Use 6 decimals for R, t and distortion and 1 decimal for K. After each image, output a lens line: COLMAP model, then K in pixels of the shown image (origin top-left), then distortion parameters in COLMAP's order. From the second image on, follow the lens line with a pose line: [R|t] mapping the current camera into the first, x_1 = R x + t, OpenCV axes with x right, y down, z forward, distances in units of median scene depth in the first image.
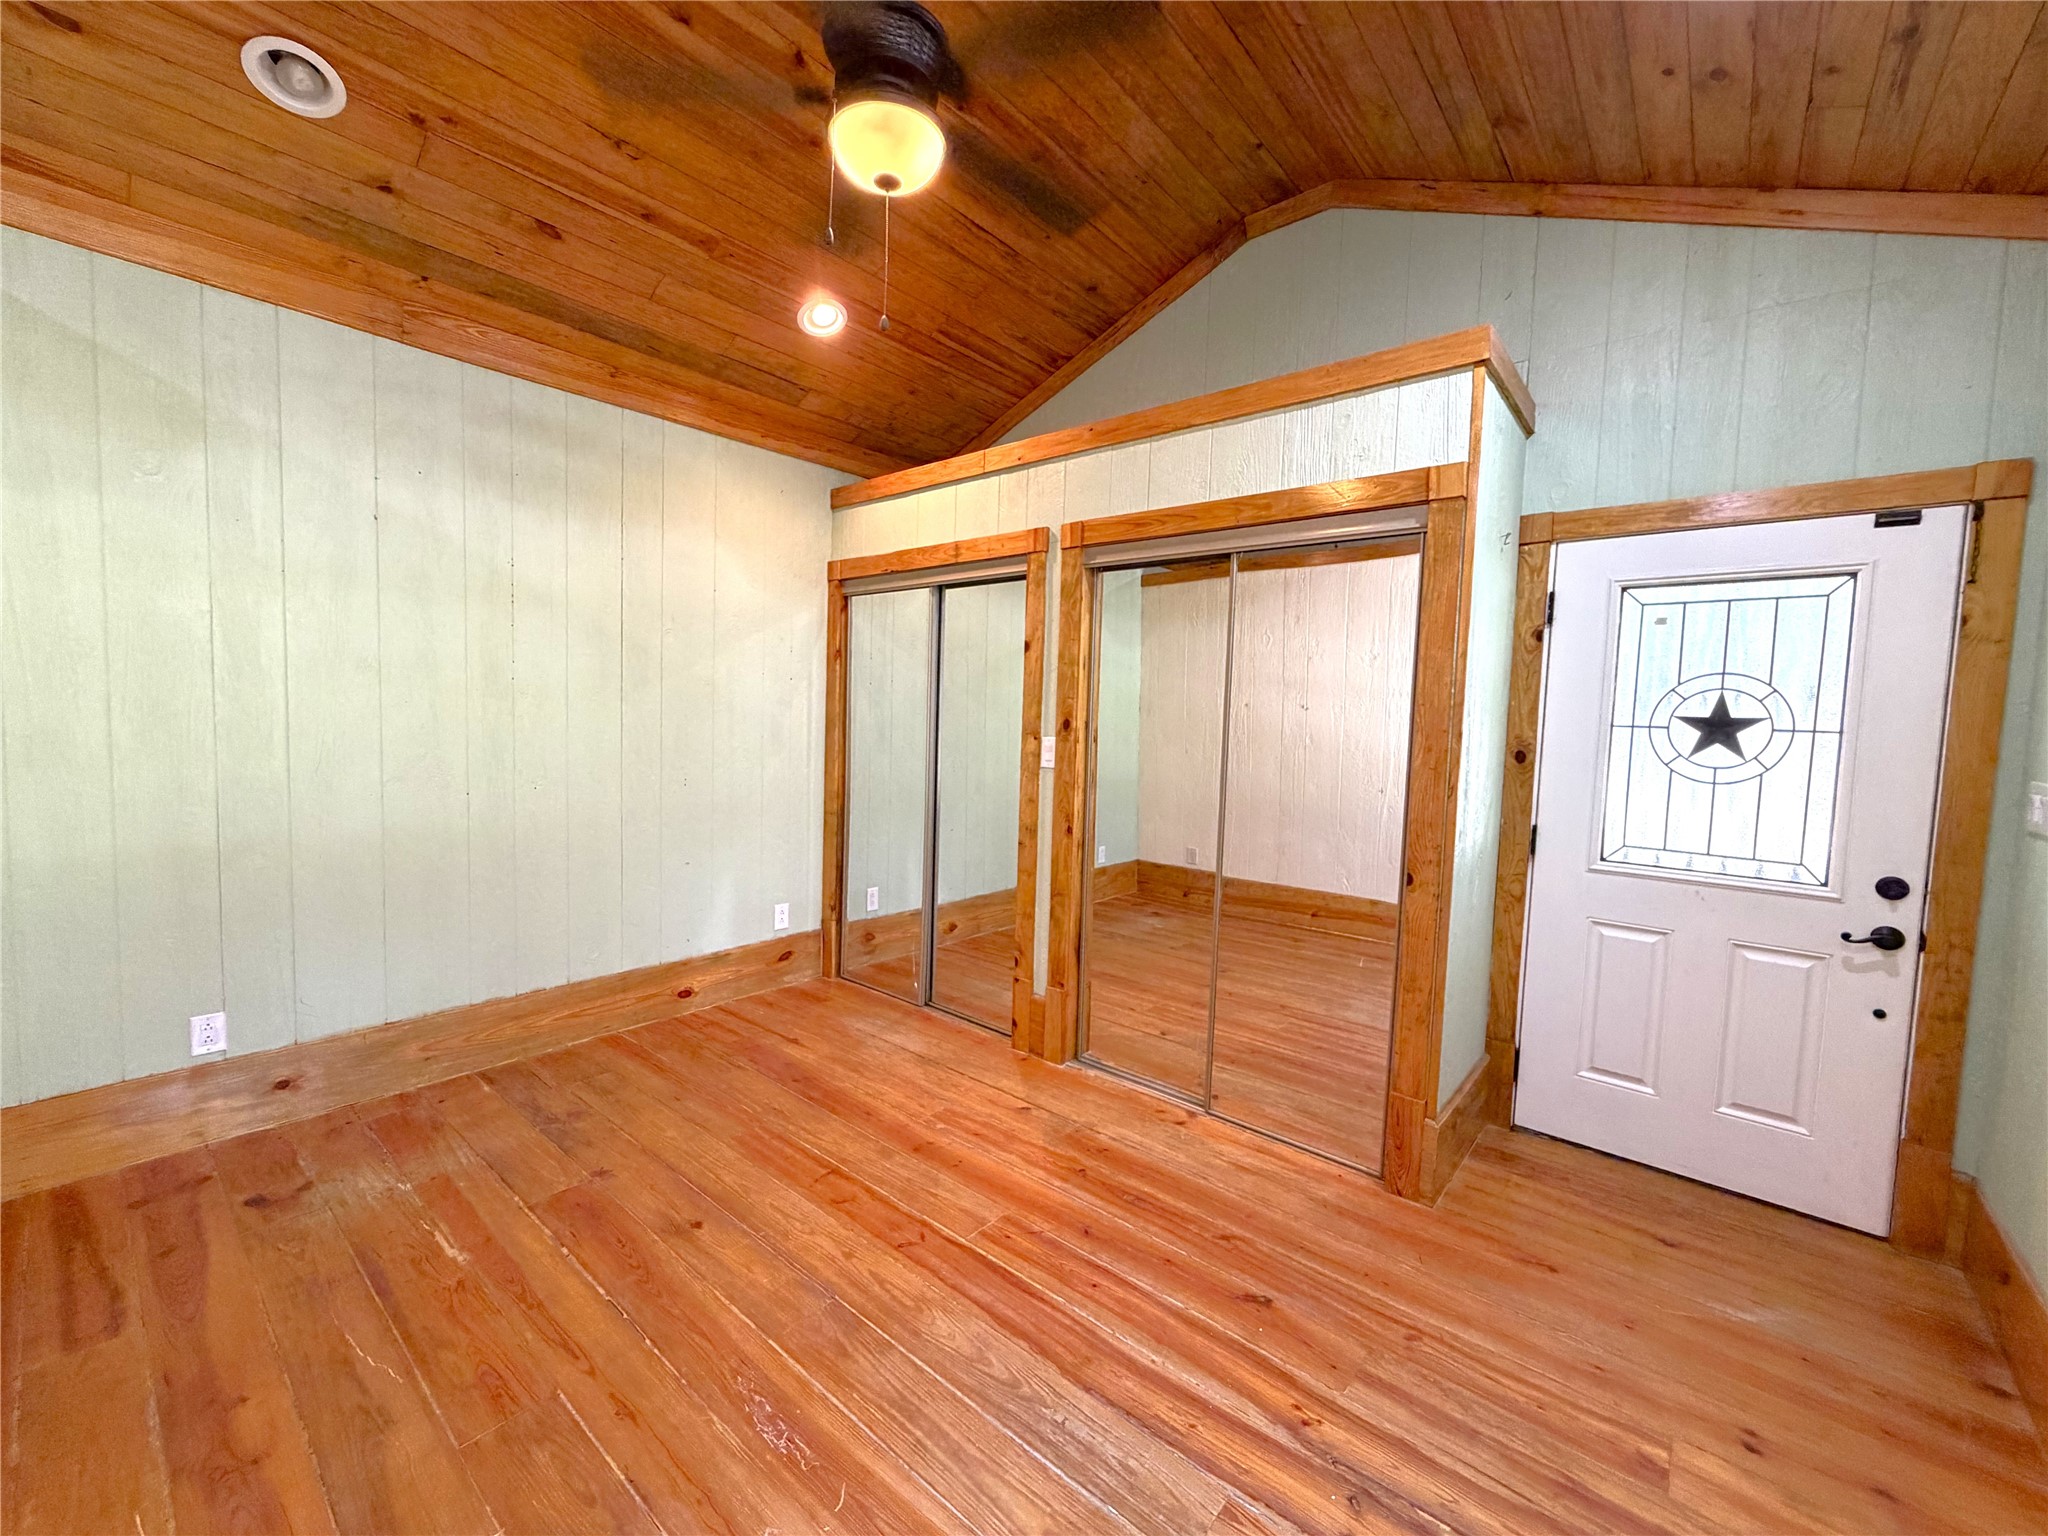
lens RADIAL K [[818.6, 0, 1017.0], [0, 818.6, 768.7], [0, 0, 1]] dist [-0.001045, 0.000411]
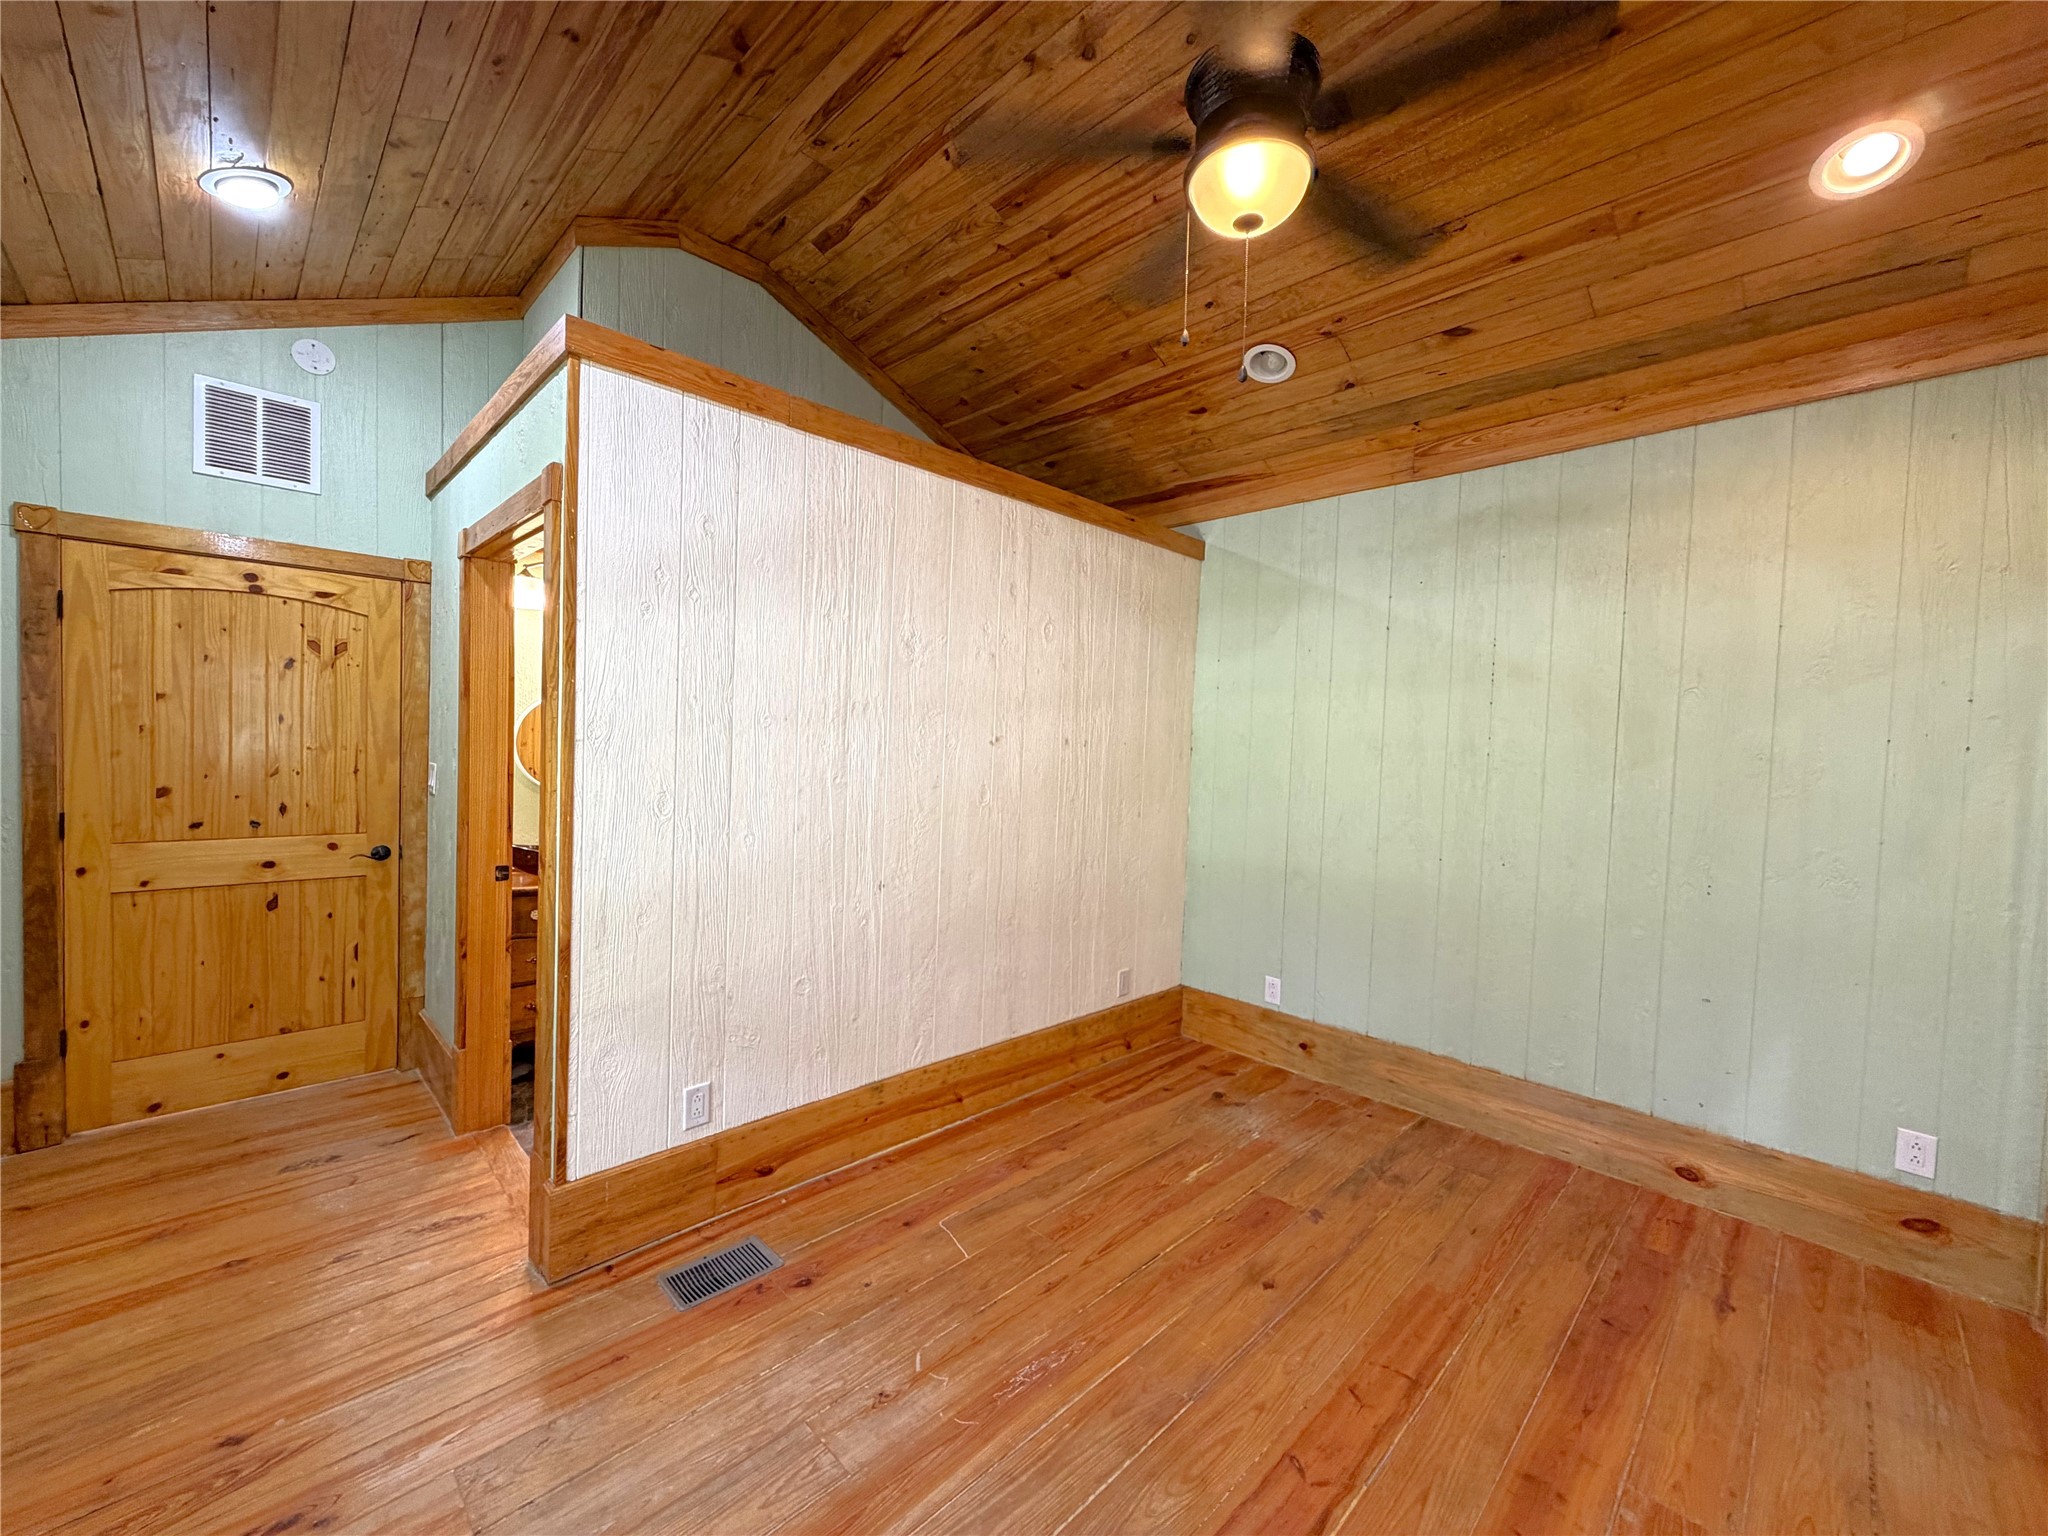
lens RADIAL K [[818.6, 0, 1017.0], [0, 818.6, 768.7], [0, 0, 1]] dist [-0.001045, 0.000411]
pose [[-0.087691, 0.002798, -0.996144, 0.526432], [-0.101858, 0.994729, 0.011761, -0.050777], [0.990926, 0.102497, -0.086943, 0.577897]]
